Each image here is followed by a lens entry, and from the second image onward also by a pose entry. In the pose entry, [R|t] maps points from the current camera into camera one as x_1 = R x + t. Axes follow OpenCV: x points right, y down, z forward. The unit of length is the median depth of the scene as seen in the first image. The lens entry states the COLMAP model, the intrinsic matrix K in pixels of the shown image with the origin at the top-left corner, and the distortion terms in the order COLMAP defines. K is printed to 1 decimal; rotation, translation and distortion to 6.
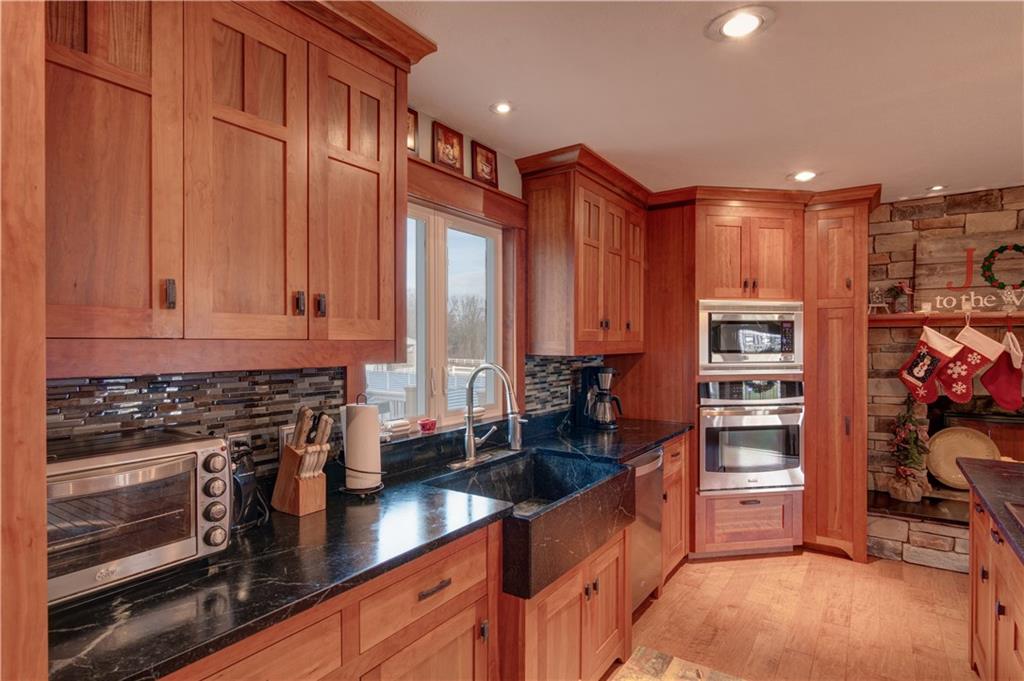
lens RADIAL K [[548.4, 0, 504.1], [0, 548.4, 344.5], [0, 0, 1]] dist [0.000848, 0.000108]
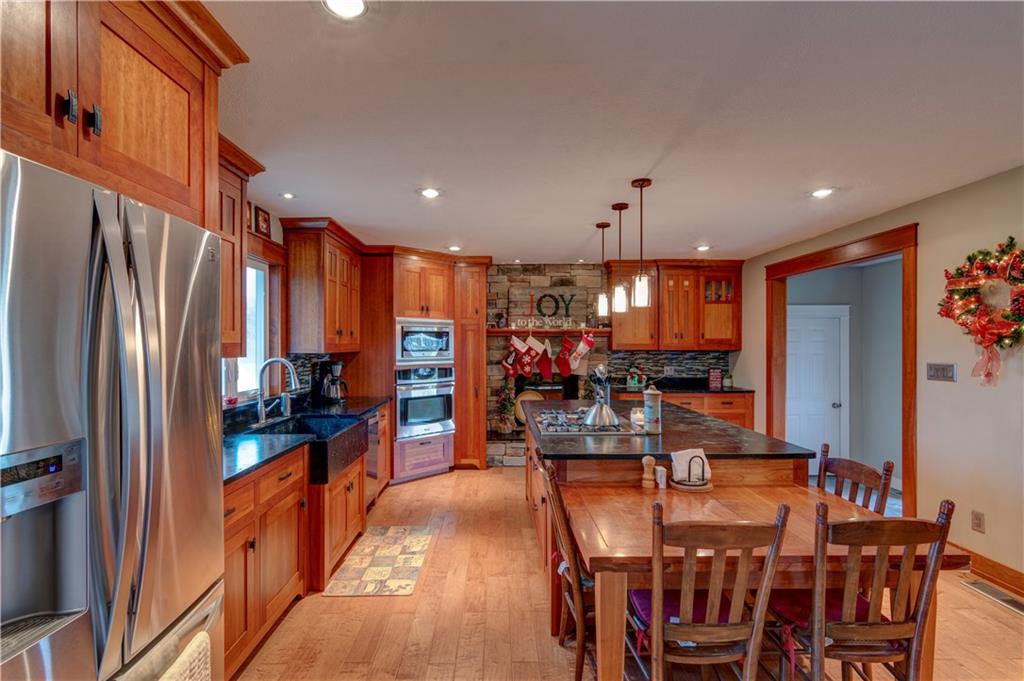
lens RADIAL K [[500.3, 0, 512.1], [0, 500.3, 345.6], [0, 0, 1]] dist [0.005047, -0.000641]
pose [[0.810880, -0.001675, 0.585210, -0.214118], [0.003451, 0.999992, -0.001920, 0.003005], [-0.585202, 0.003577, 0.810880, -0.358514]]
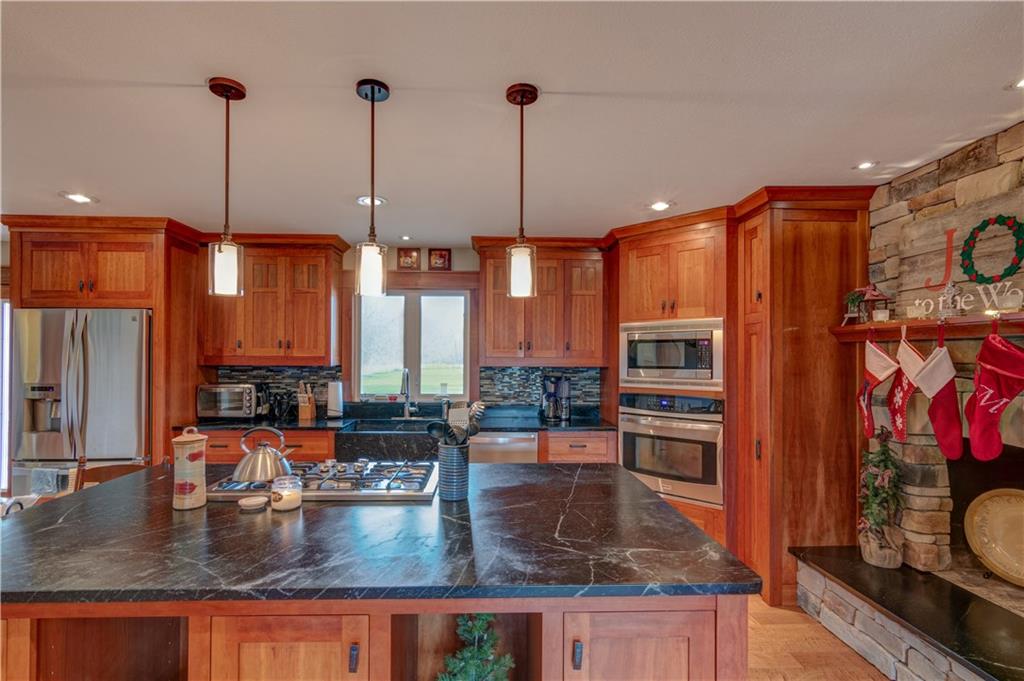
lens RADIAL K [[500.3, 0, 490.5], [0, 500.3, 354.1], [0, 0, 1]] dist [0.005047, -0.000641]
pose [[0.578858, -0.001164, -0.815427, 1.076305], [-0.008336, 0.999938, -0.007345, -0.004223], [0.815386, 0.011049, 0.578813, 0.145901]]
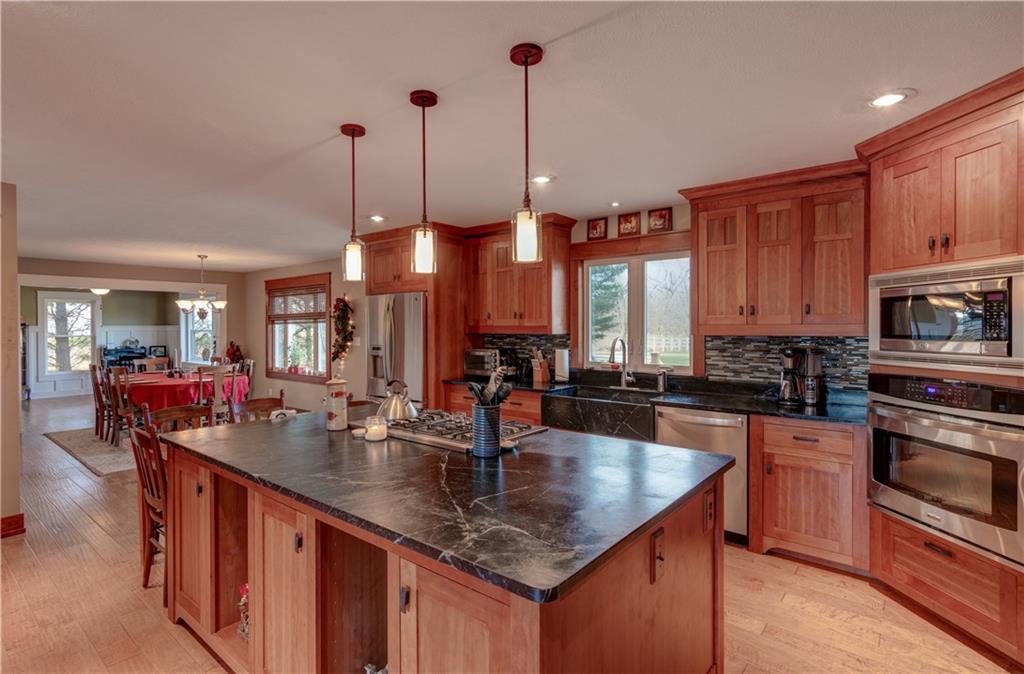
lens RADIAL K [[500.3, 0, 489.7], [0, 500.3, 330.1], [0, 0, 1]] dist [0.005047, -0.000641]
pose [[-0.114334, 0.007033, -0.993417, 1.190302], [-0.000371, 0.999975, 0.007123, -0.001546], [0.993442, 0.001183, -0.114329, 0.506784]]
